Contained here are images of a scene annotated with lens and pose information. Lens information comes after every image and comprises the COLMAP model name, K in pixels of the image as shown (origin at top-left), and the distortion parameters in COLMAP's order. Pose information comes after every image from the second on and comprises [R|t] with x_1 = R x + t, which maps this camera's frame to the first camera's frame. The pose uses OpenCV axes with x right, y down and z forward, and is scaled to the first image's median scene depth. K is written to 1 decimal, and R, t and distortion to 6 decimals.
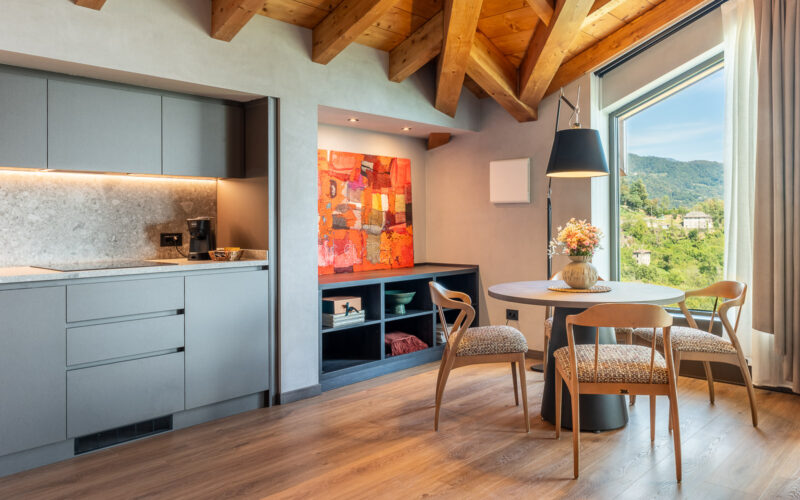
lens RADIAL K [[613.6, 0, 400.4], [0, 613.6, 221.0], [0, 0, 1]] dist [0.000626, 0.000588]
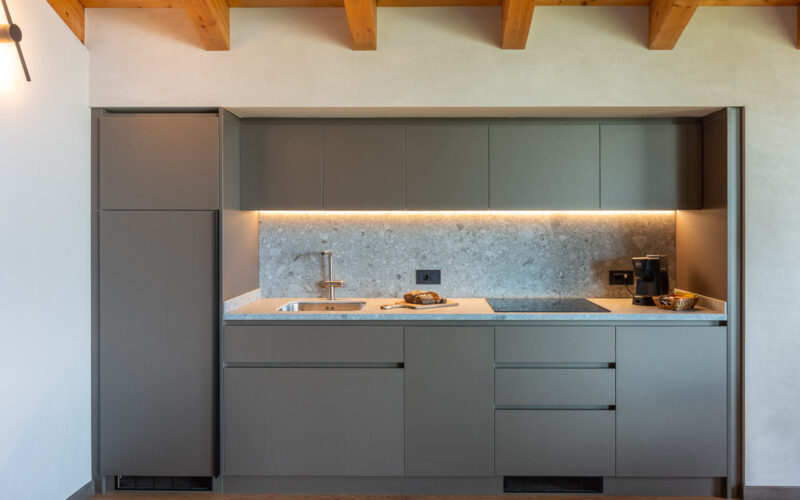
lens RADIAL K [[588.2, 0, 399.8], [0, 588.2, 237.4], [0, 0, 1]] dist [-0.006507, -0.003725]
pose [[0.676567, 0.007047, -0.736348, 0.047969], [-0.000353, 0.999957, 0.009246, -0.036289], [0.736381, -0.005996, 0.676540, 0.154290]]
